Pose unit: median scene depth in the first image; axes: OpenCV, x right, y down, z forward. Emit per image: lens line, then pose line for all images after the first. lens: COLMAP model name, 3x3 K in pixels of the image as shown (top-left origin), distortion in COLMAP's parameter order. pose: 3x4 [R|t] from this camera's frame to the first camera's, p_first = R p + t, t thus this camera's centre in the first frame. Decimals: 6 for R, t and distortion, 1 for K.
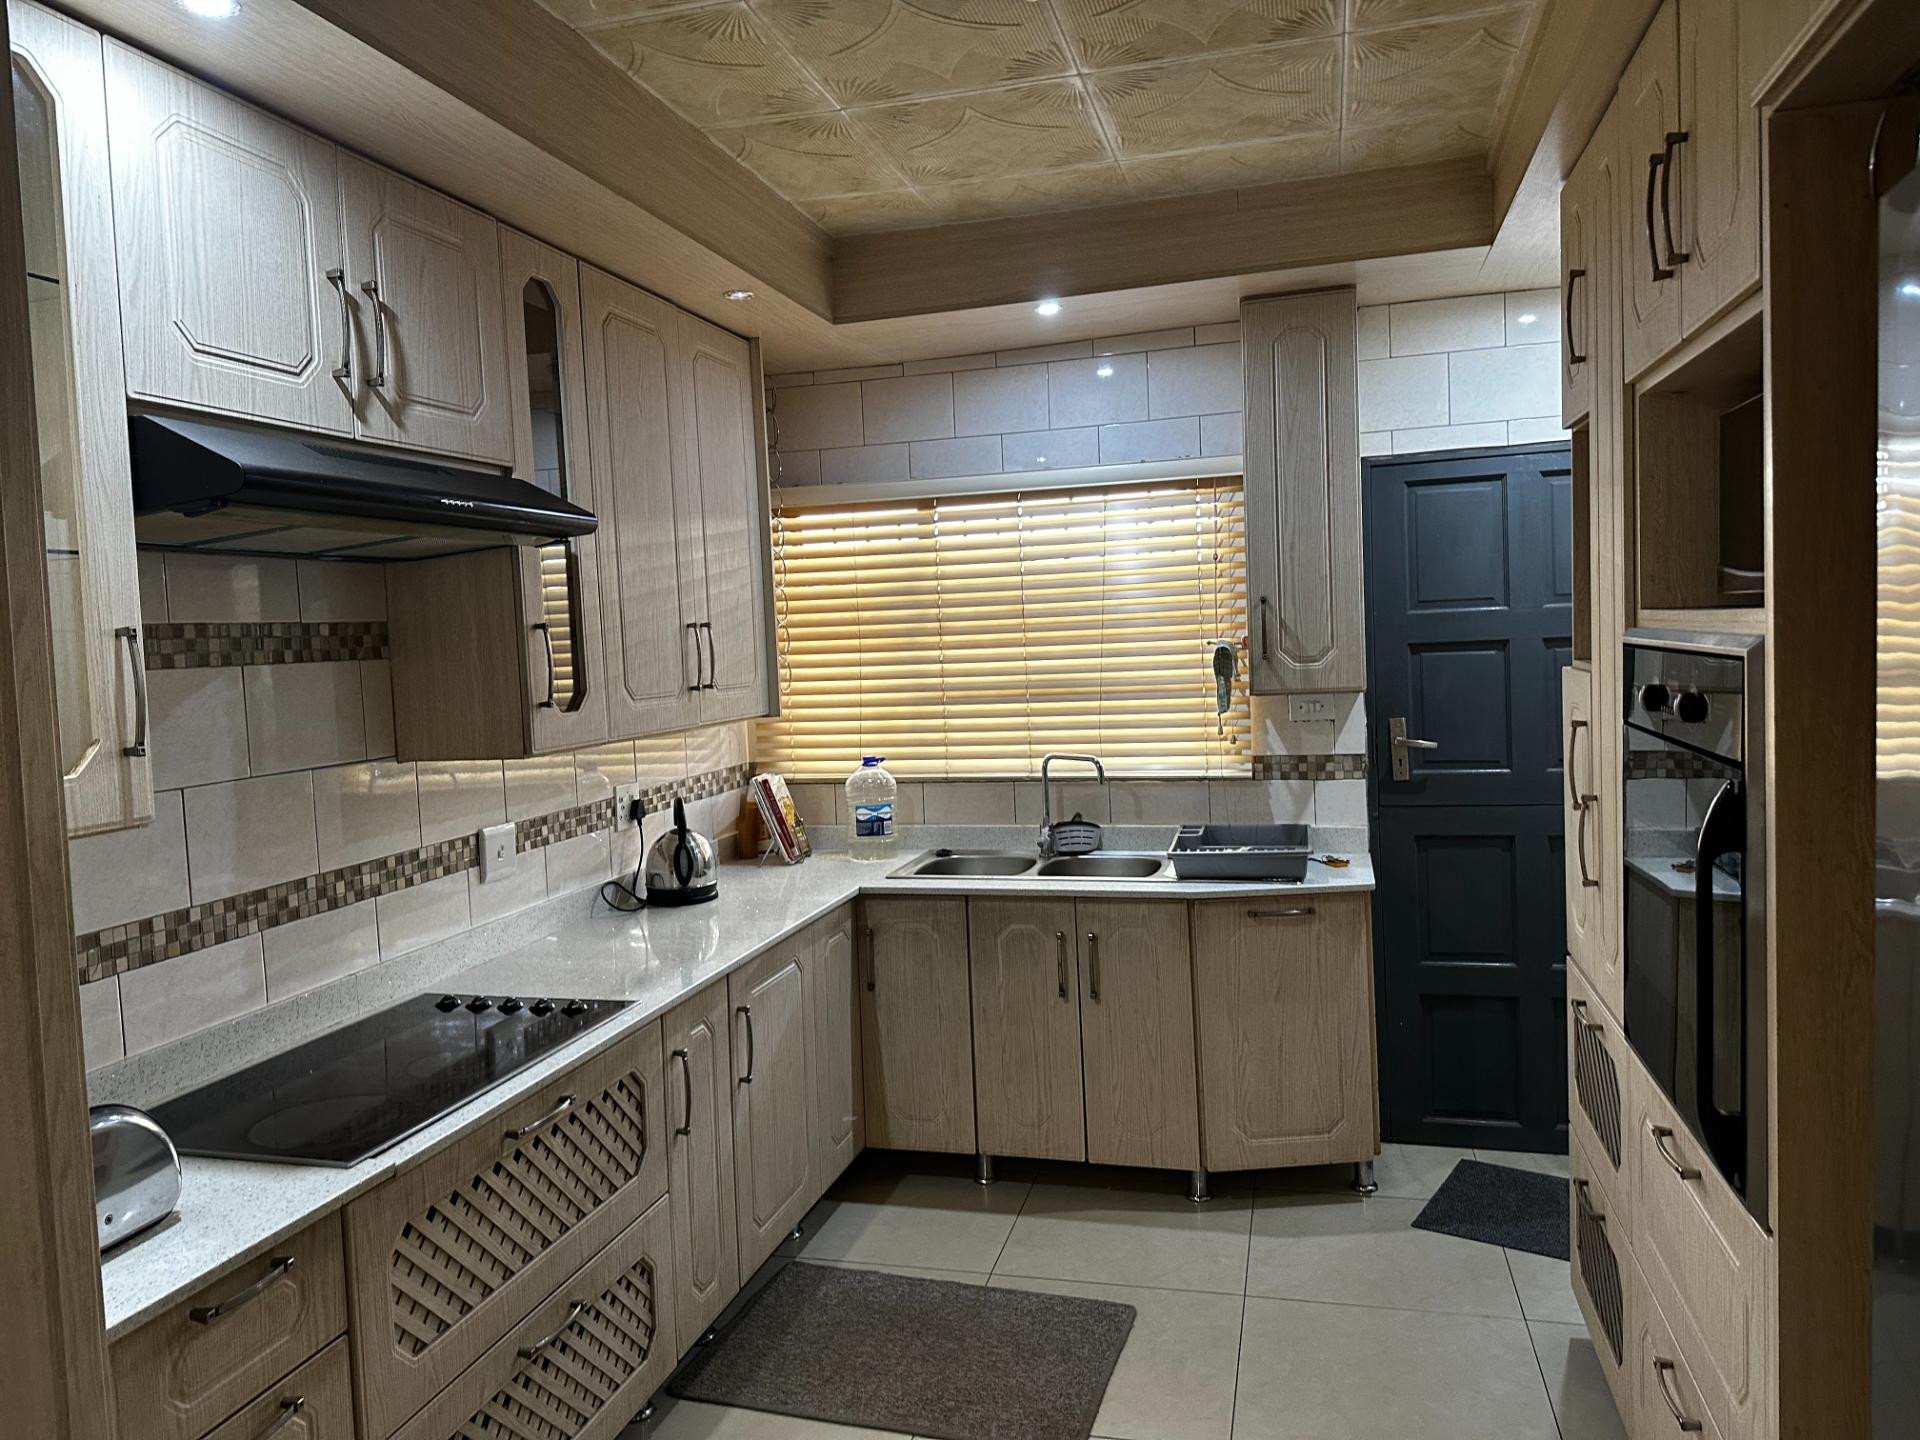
lens RADIAL K [[1385.0, 0, 956.0], [0, 1385.0, 713.2], [0, 0, 1]] dist [-0.004852, -0.001618]
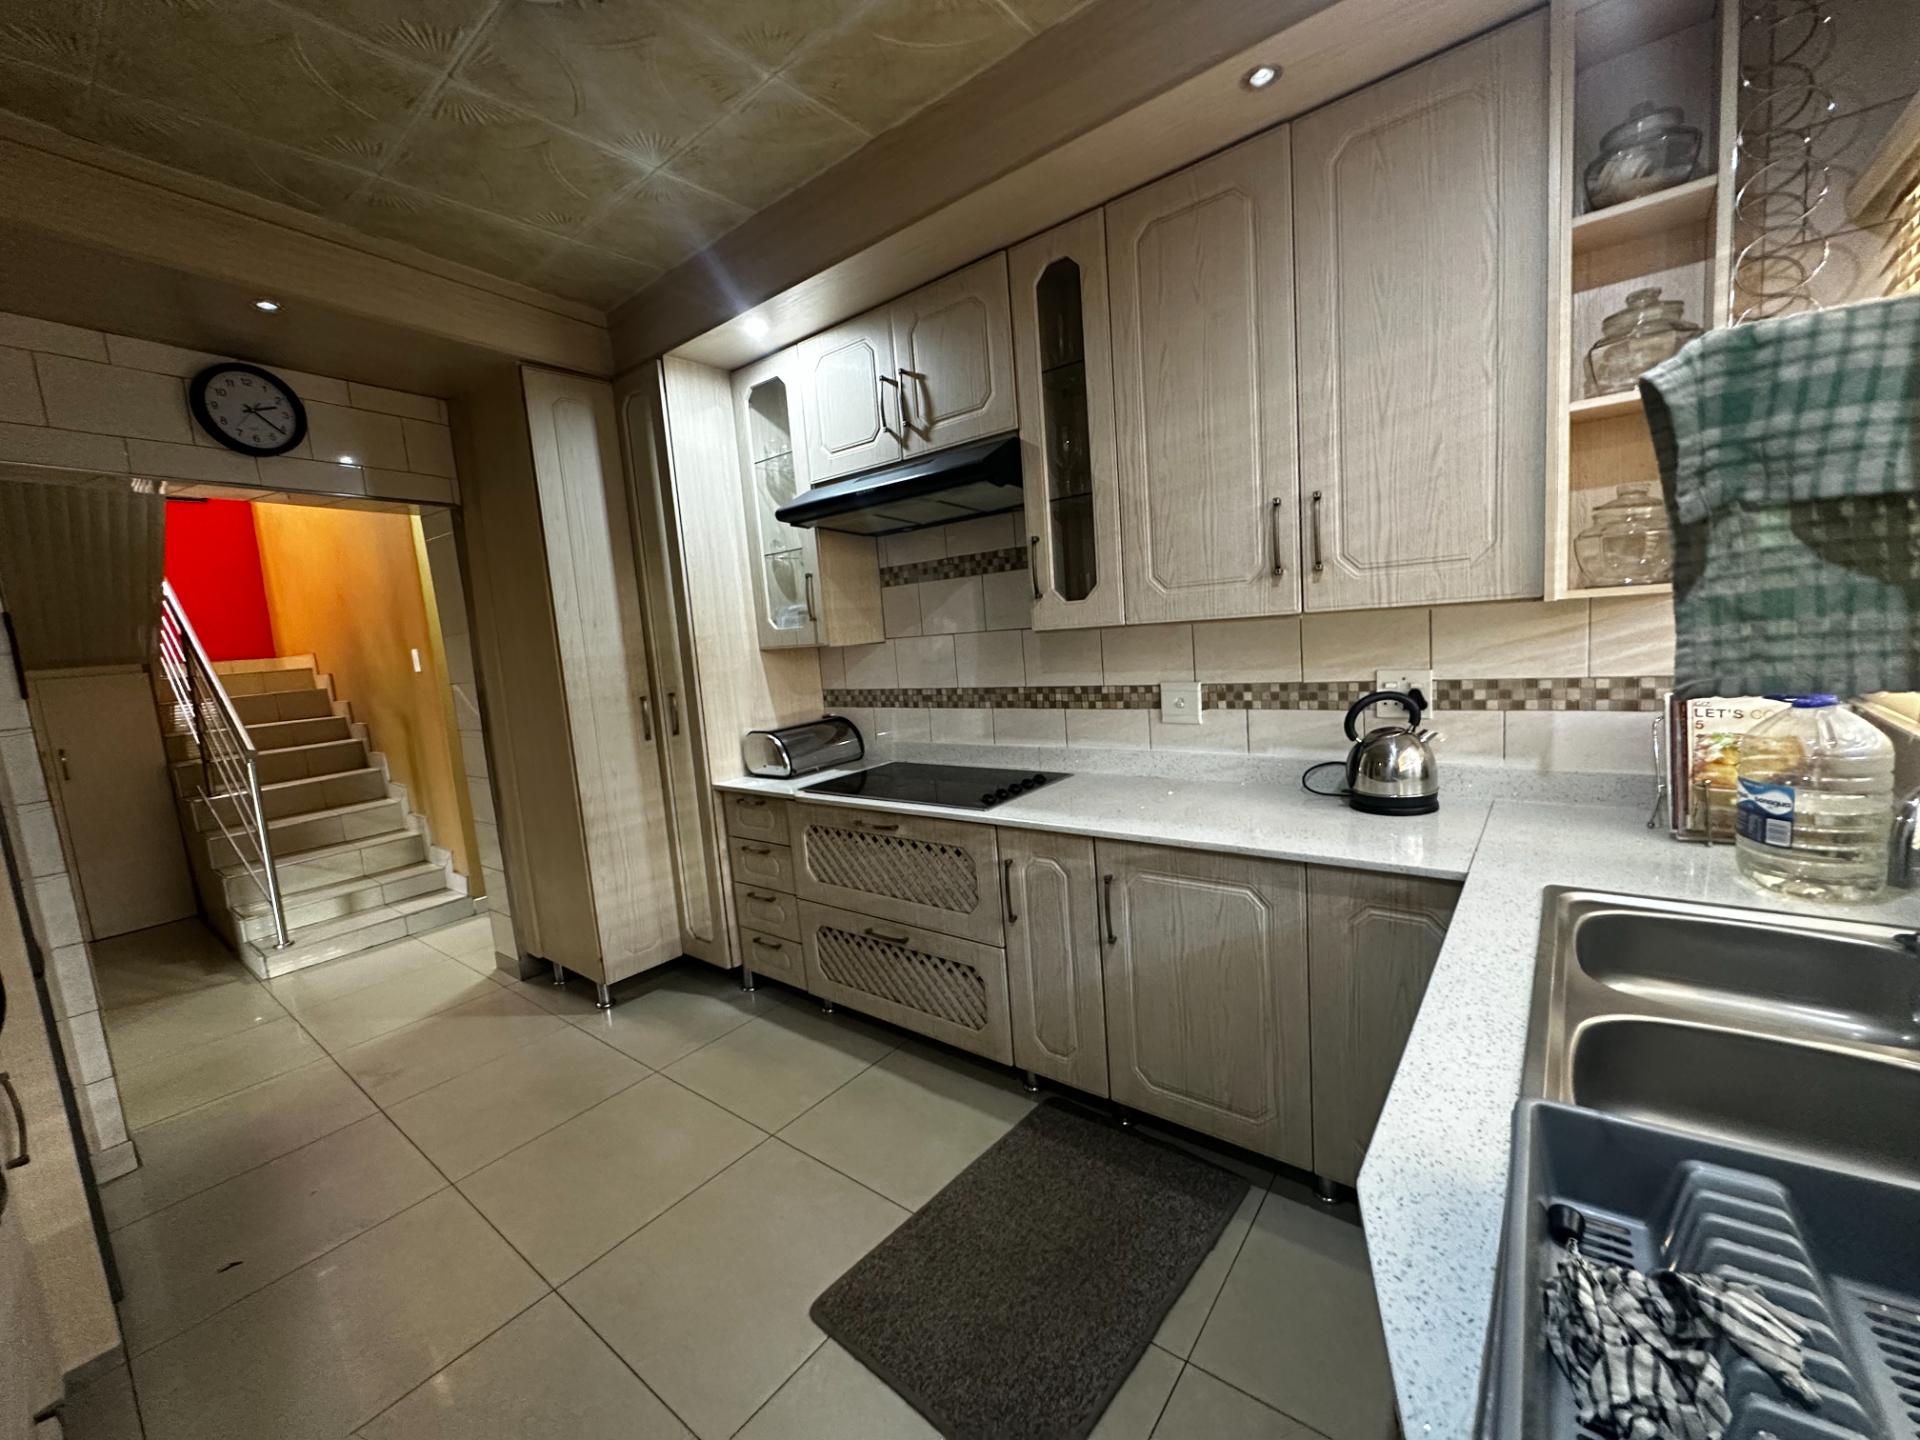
lens RADIAL K [[771.1, 0, 960.0], [0, 771.1, 720.0], [0, 0, 1]] dist [-0.000510, -0.000292]
pose [[-0.393762, 0.186460, -0.900102, 0.464503], [0.039745, 0.981748, 0.185986, -0.031503], [0.918353, 0.037460, -0.393986, 1.229385]]
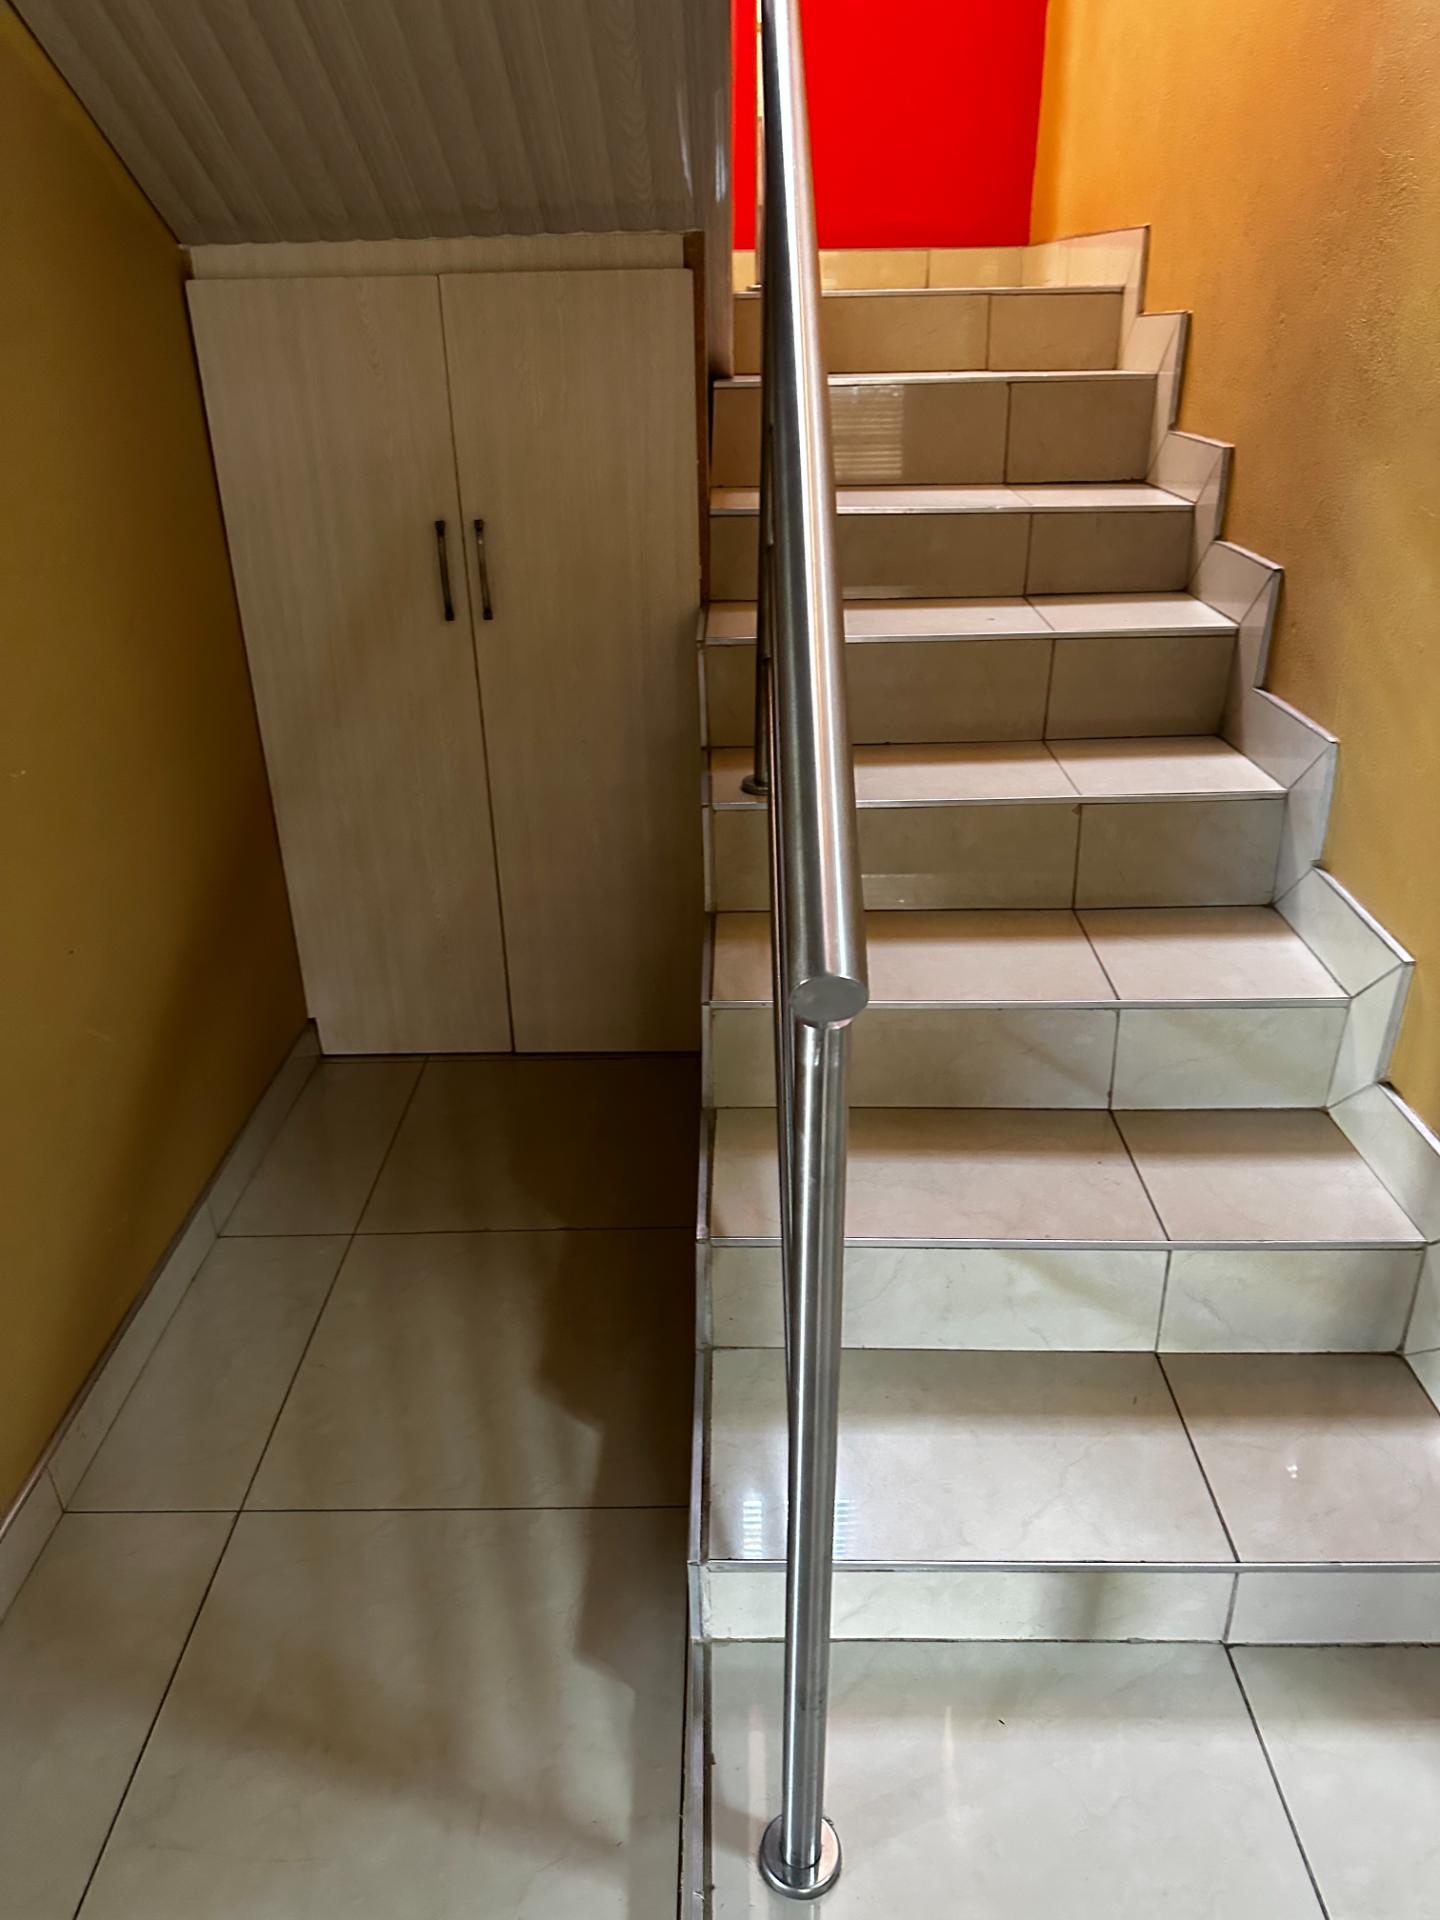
lens RADIAL K [[1385.0, 0, 720.0], [0, 1385.0, 960.0], [0, 0, 1]] dist [-0.004852, -0.001618]
pose [[-0.966808, 0.165478, -0.194678, 0.325472], [0.049927, 0.869601, 0.491224, -0.010873], [0.250579, 0.465199, -0.848999, 0.920652]]
